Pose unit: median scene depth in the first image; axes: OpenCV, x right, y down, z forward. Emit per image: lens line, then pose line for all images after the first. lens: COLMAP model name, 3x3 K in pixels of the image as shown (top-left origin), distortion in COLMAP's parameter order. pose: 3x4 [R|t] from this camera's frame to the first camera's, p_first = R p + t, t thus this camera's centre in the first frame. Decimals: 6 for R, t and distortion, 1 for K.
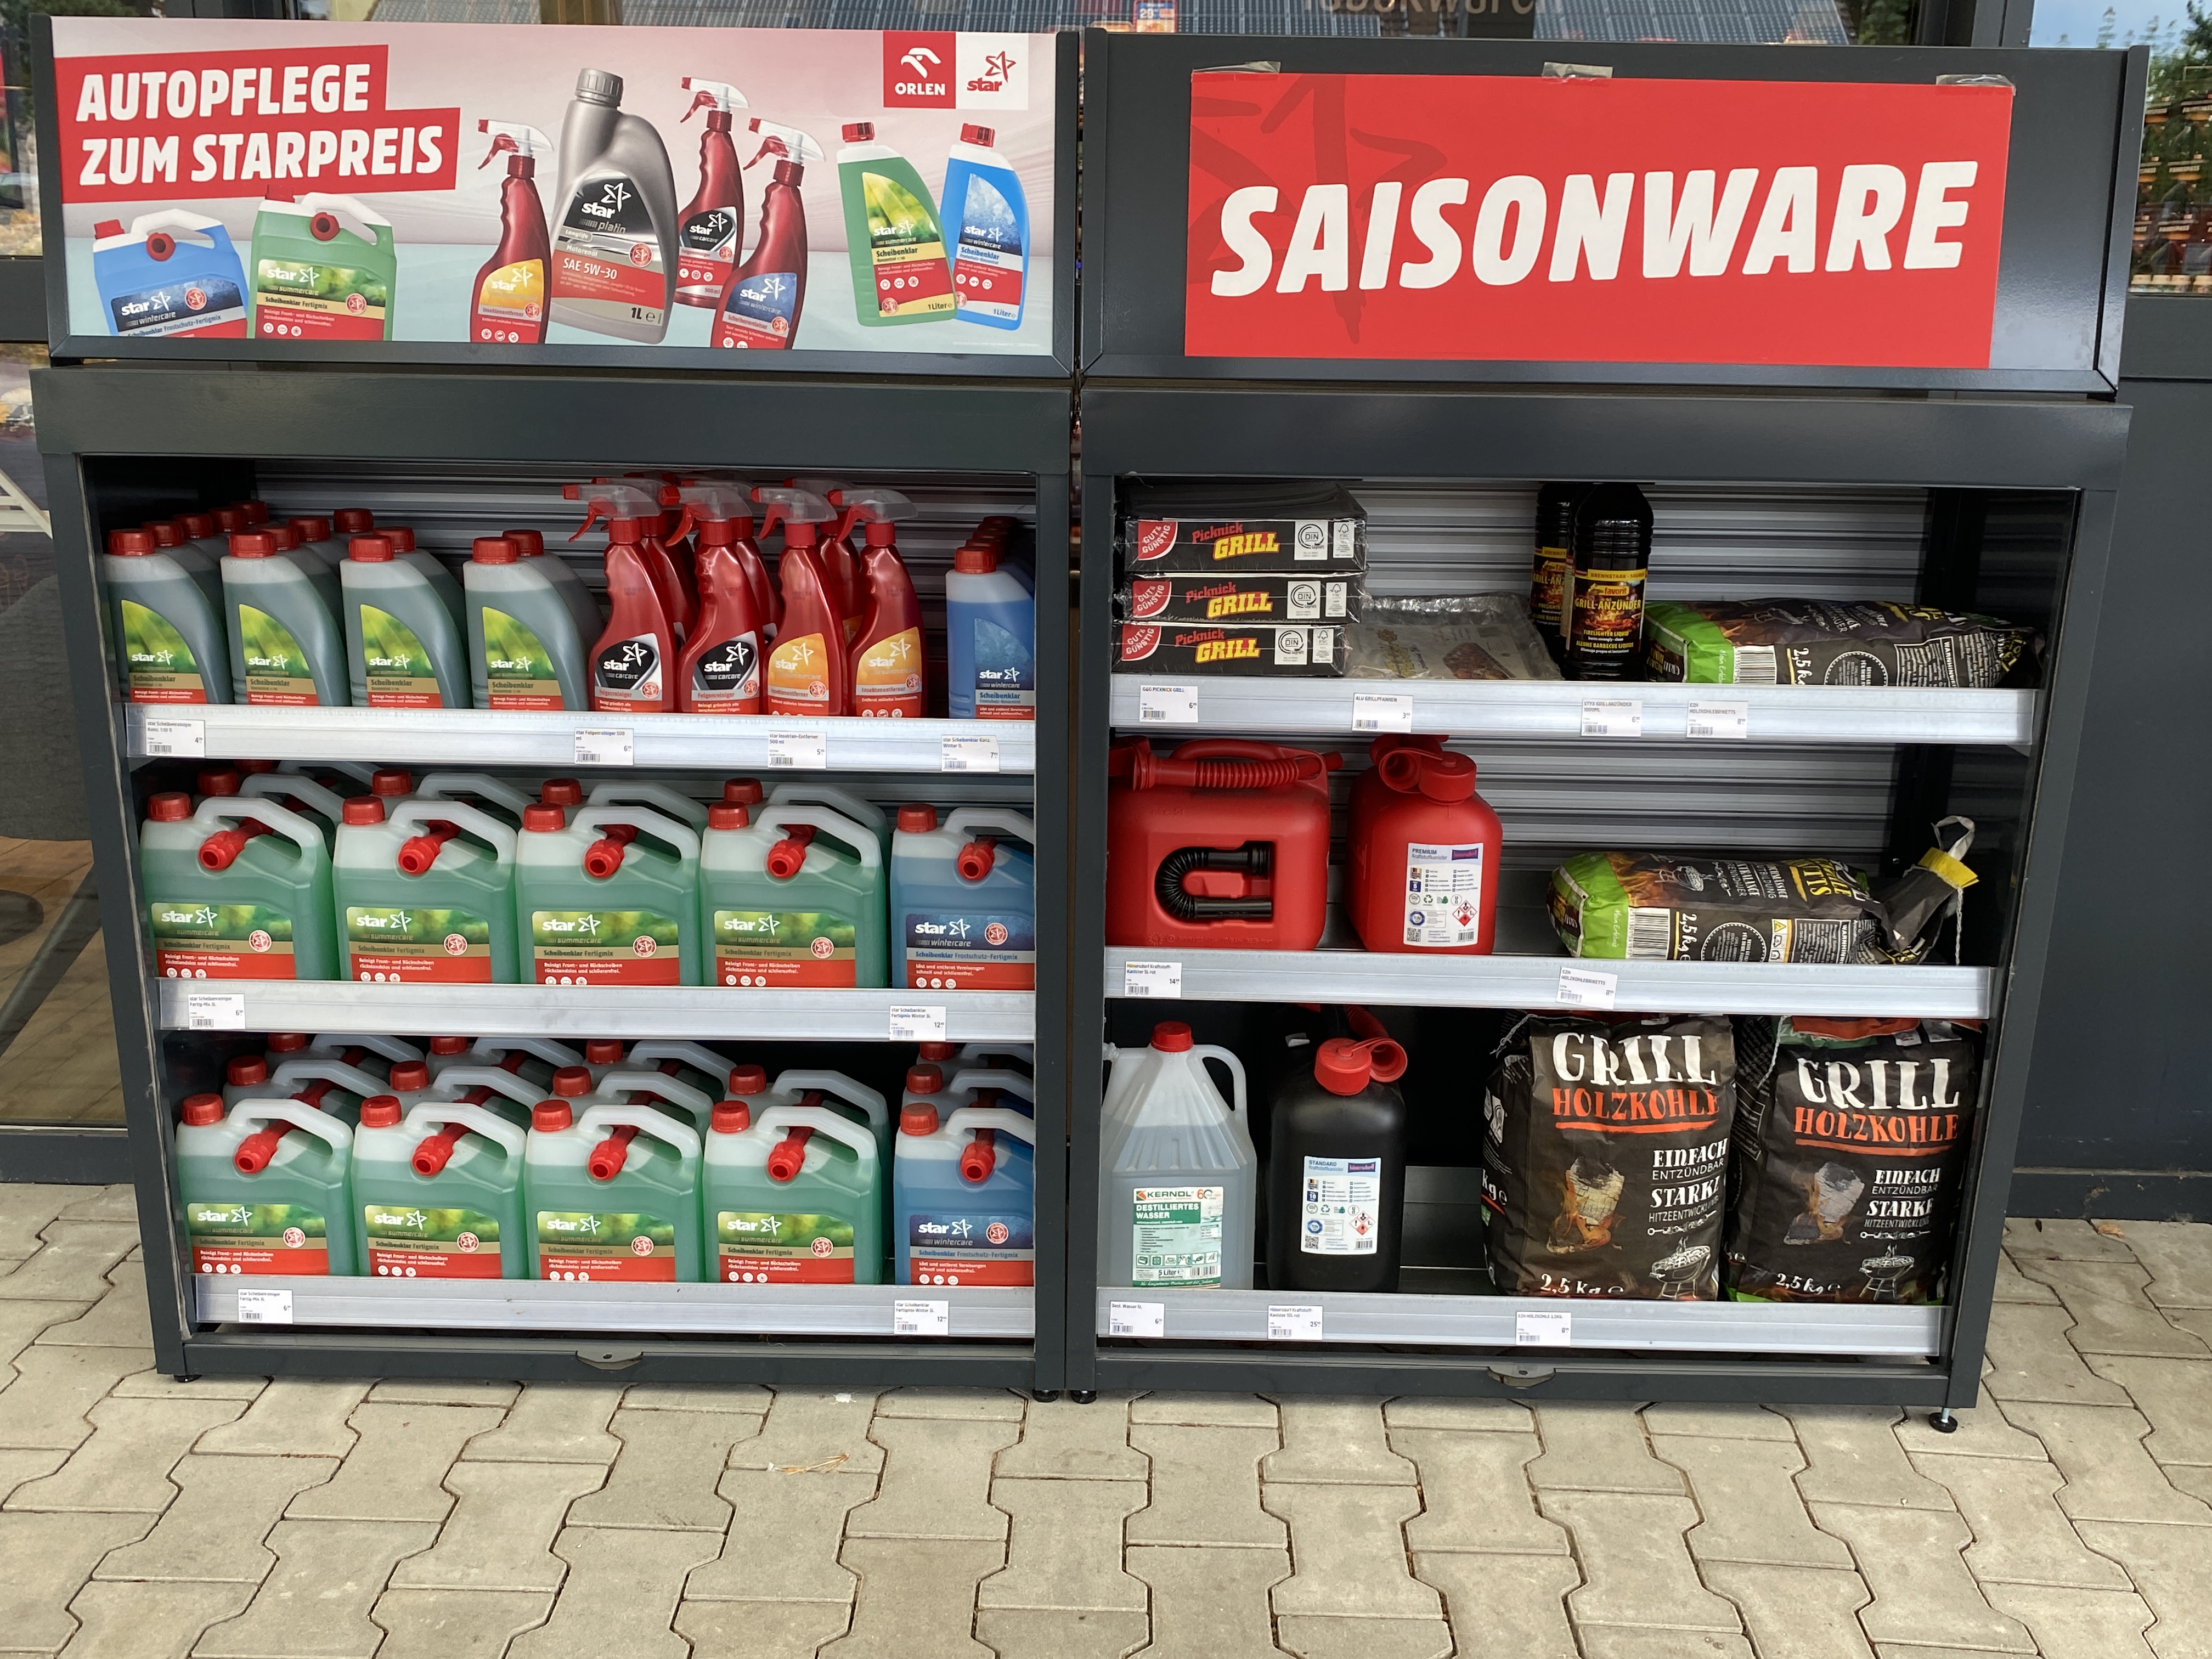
lens RADIAL K [[1966.3, 0, 1108.0], [0, 1966.3, 831.9], [0, 0, 1]] dist [0.016061, -0.015595]
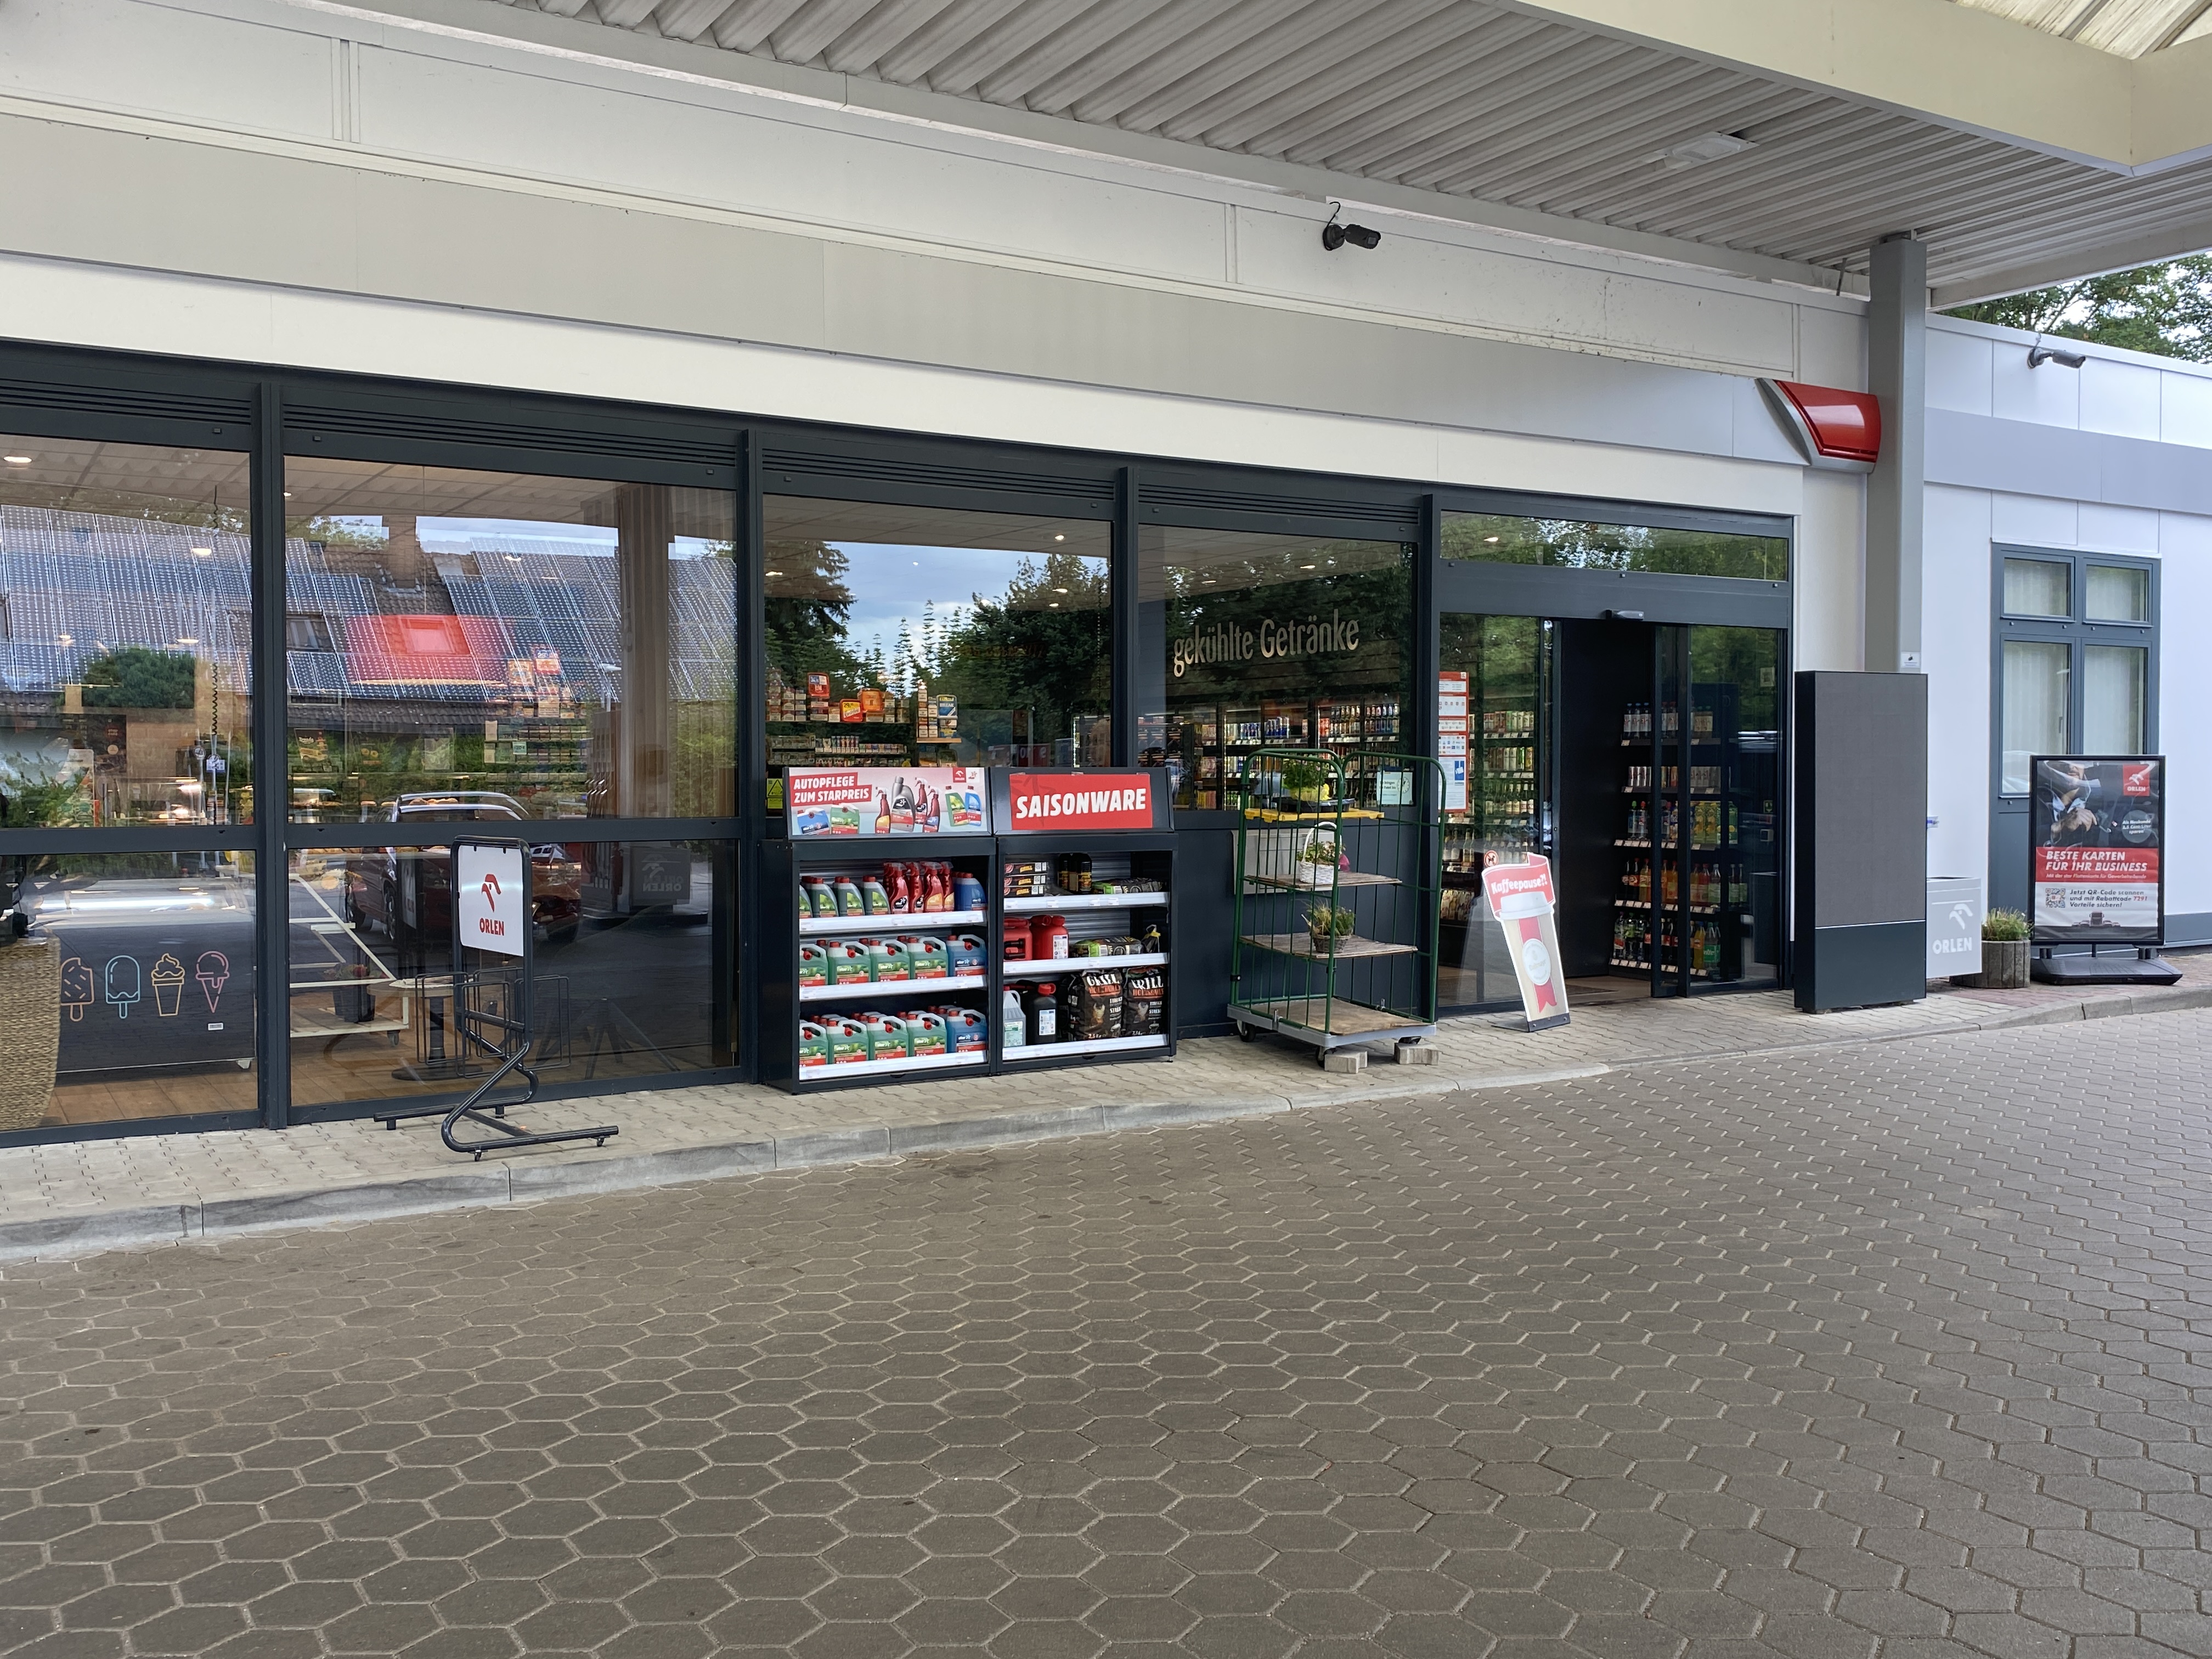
lens RADIAL K [[1966.3, 0, 1101.7], [0, 1966.3, 828.0], [0, 0, 1]] dist [0.016061, -0.015595]
pose [[0.842754, -0.033588, 0.537251, -2.204186], [0.161332, 0.967932, -0.192558, 0.665591], [-0.513555, 0.248955, 0.821147, -2.858132]]
